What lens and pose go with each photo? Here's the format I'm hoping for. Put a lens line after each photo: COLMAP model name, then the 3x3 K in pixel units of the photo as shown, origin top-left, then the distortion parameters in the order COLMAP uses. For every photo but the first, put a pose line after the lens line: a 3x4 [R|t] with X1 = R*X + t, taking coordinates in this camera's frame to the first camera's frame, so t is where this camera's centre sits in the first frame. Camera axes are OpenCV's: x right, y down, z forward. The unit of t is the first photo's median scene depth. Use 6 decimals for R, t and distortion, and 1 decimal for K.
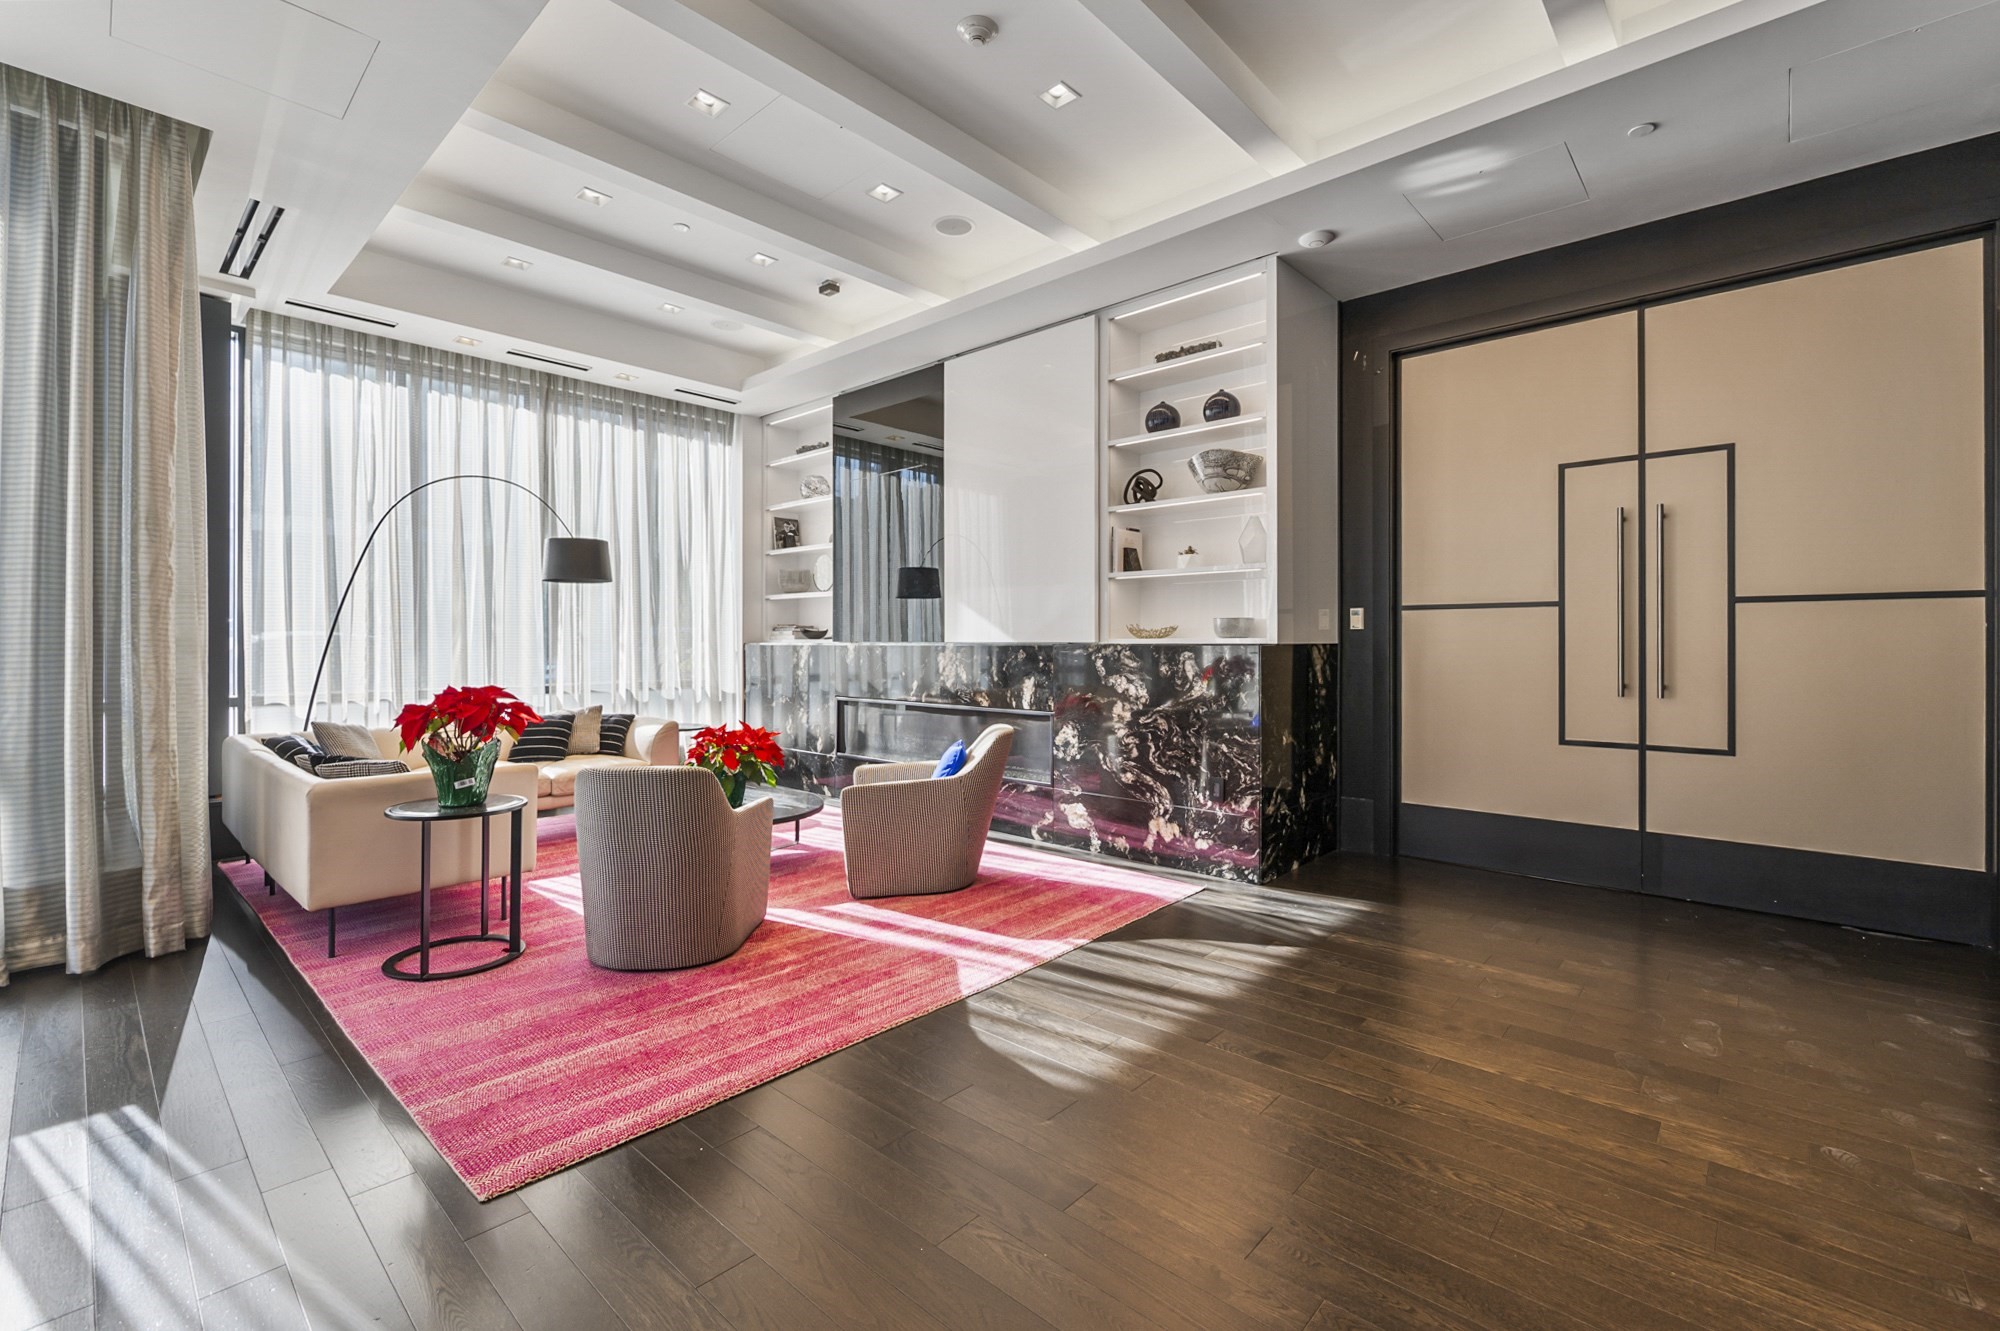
lens RADIAL K [[864.2, 0, 998.3], [0, 864.2, 637.9], [0, 0, 1]] dist [-0.000923, -0.000032]
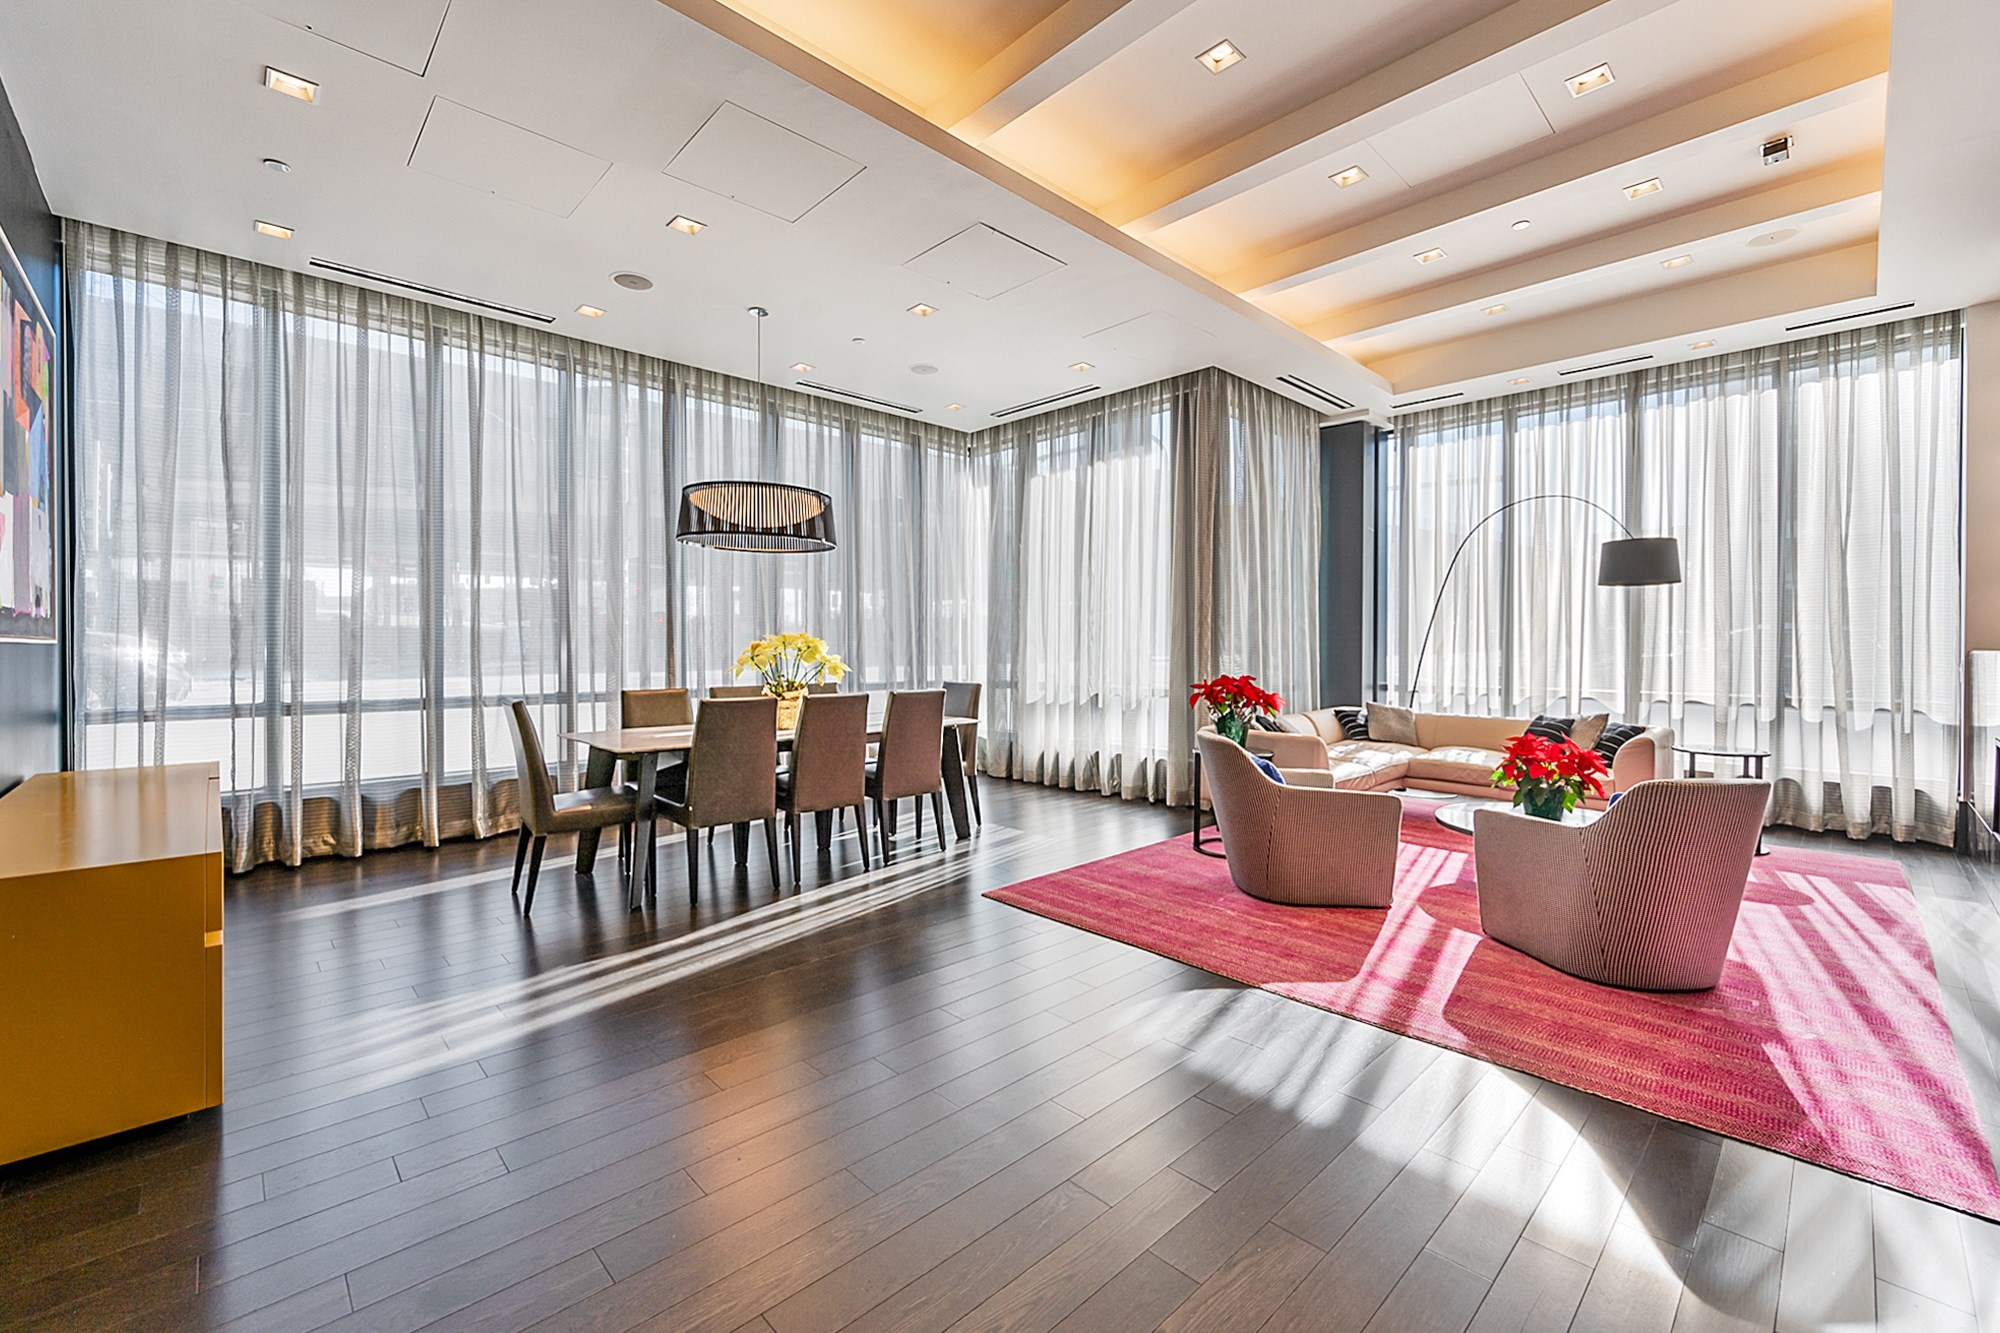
lens RADIAL K [[819.6, 0, 999.9], [0, 819.6, 655.2], [0, 0, 1]] dist [0.000057, 0.000030]
pose [[-0.066518, 0.010391, -0.997731, 0.778355], [-0.002050, 0.999942, 0.010551, 0.007320], [0.997783, 0.002747, -0.066493, 0.615819]]
